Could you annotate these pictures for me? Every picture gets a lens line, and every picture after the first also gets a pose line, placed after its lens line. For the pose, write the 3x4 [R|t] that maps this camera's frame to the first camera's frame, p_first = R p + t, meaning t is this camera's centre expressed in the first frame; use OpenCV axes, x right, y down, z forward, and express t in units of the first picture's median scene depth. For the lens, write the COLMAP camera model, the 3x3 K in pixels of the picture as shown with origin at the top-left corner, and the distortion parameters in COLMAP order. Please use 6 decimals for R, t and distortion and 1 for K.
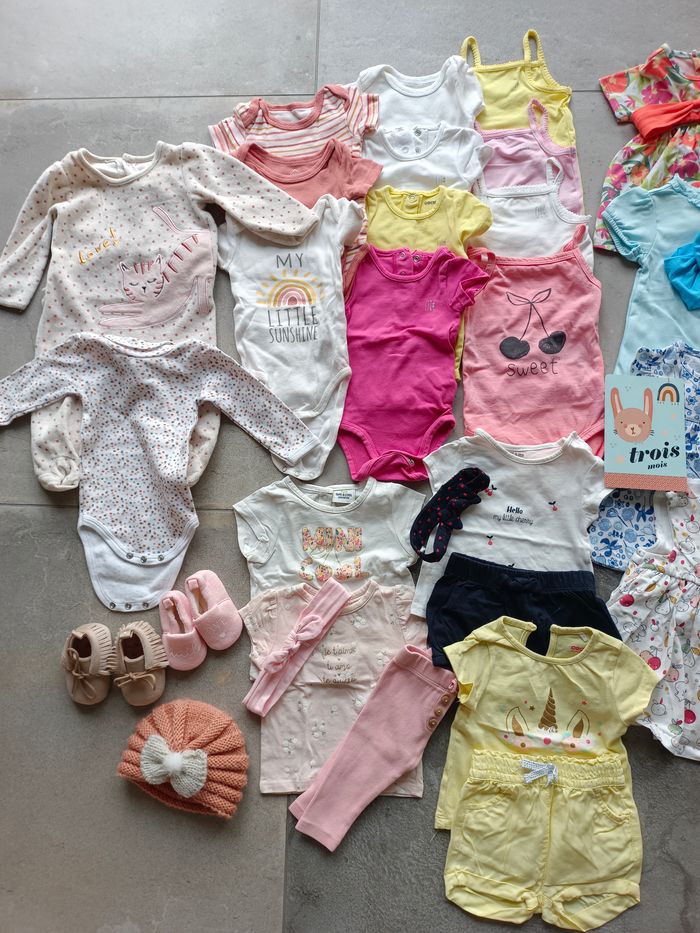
lens RADIAL K [[712.0, 0, 363.5], [0, 712.0, 467.1], [0, 0, 1]] dist [0.059826, -0.077774]
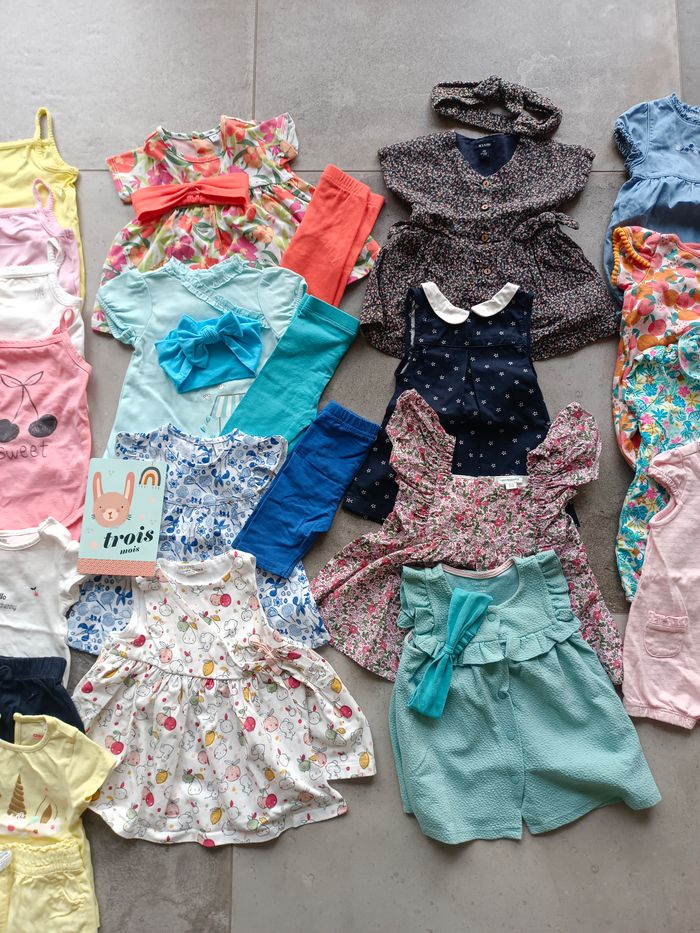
lens RADIAL K [[712.0, 0, 363.5], [0, 712.0, 467.1], [0, 0, 1]] dist [0.059826, -0.077774]
pose [[0.999076, -0.013822, 0.040698, 0.680782], [0.013448, 0.999865, 0.009433, -0.121420], [-0.040823, -0.008877, 0.999127, -0.021933]]
